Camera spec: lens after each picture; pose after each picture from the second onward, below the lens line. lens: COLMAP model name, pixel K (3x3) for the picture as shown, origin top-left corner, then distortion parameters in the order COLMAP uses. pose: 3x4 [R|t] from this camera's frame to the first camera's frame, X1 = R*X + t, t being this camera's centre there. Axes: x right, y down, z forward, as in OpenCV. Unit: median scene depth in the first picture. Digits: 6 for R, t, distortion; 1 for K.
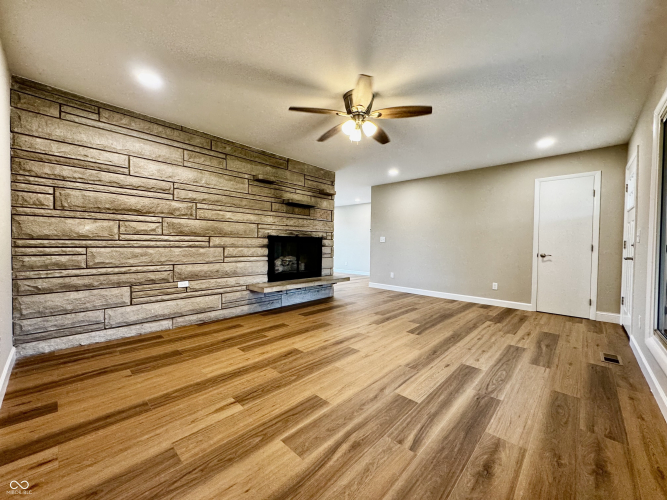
lens RADIAL K [[266.9, 0, 336.1], [0, 266.9, 251.0], [0, 0, 1]] dist [-0.001723, -0.000442]
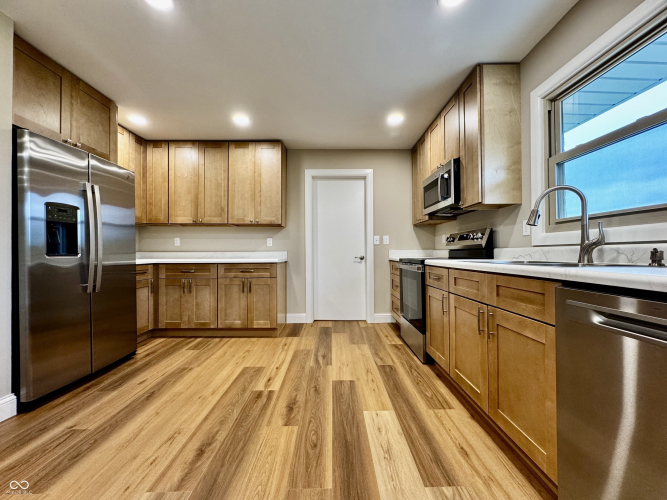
lens RADIAL K [[266.9, 0, 332.7], [0, 266.9, 248.8], [0, 0, 1]] dist [-0.001723, -0.000442]
pose [[-0.723673, -0.025116, -0.689686, 0.424340], [-0.023892, 0.999650, -0.011335, -0.016436], [0.689730, 0.008275, -0.724020, 1.519286]]
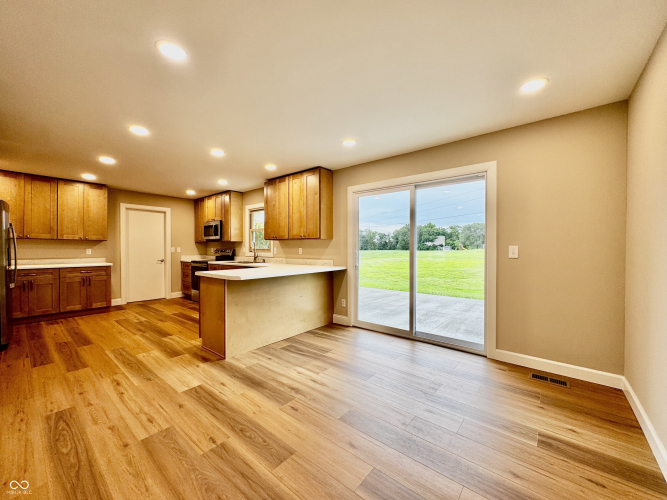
lens RADIAL K [[266.9, 0, 332.6], [0, 266.9, 251.4], [0, 0, 1]] dist [-0.001723, -0.000442]
pose [[0.060564, -0.007122, -0.998139, 1.567814], [-0.021471, 0.999734, -0.008436, -0.072566], [0.997933, 0.021942, 0.060395, 1.886083]]
